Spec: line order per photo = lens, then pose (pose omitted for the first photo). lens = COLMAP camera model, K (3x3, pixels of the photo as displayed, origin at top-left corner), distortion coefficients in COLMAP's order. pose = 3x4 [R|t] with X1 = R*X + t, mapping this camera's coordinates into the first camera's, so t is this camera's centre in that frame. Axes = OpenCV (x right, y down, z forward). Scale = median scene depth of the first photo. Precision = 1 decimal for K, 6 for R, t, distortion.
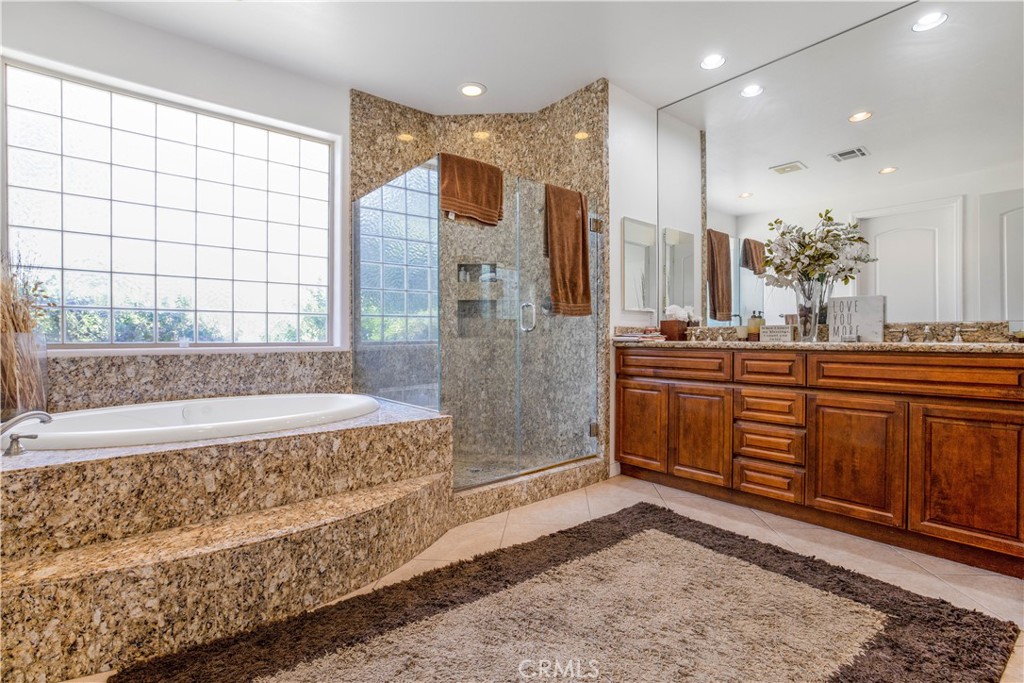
lens RADIAL K [[468.2, 0, 526.2], [0, 468.2, 350.6], [0, 0, 1]] dist [-0.047666, 0.020999]
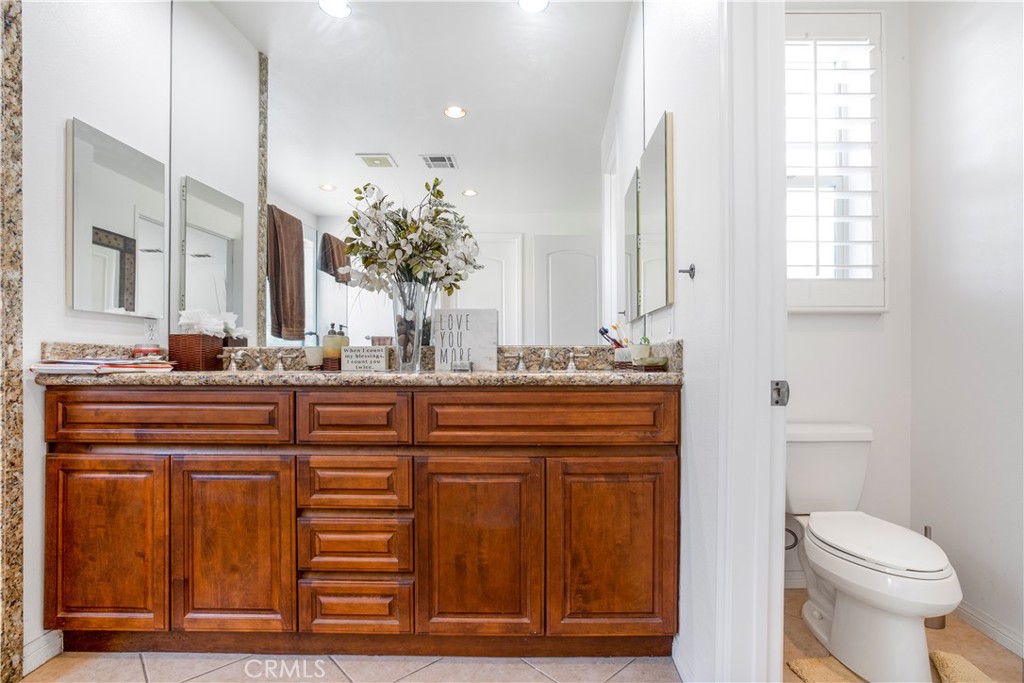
lens RADIAL K [[468.2, 0, 526.2], [0, 468.2, 350.6], [0, 0, 1]] dist [-0.047666, 0.020999]
pose [[0.668775, 0.016626, 0.743279, 0.215967], [0.021194, 0.998917, -0.041414, -0.017375], [-0.743162, 0.043449, 0.667699, 0.414882]]
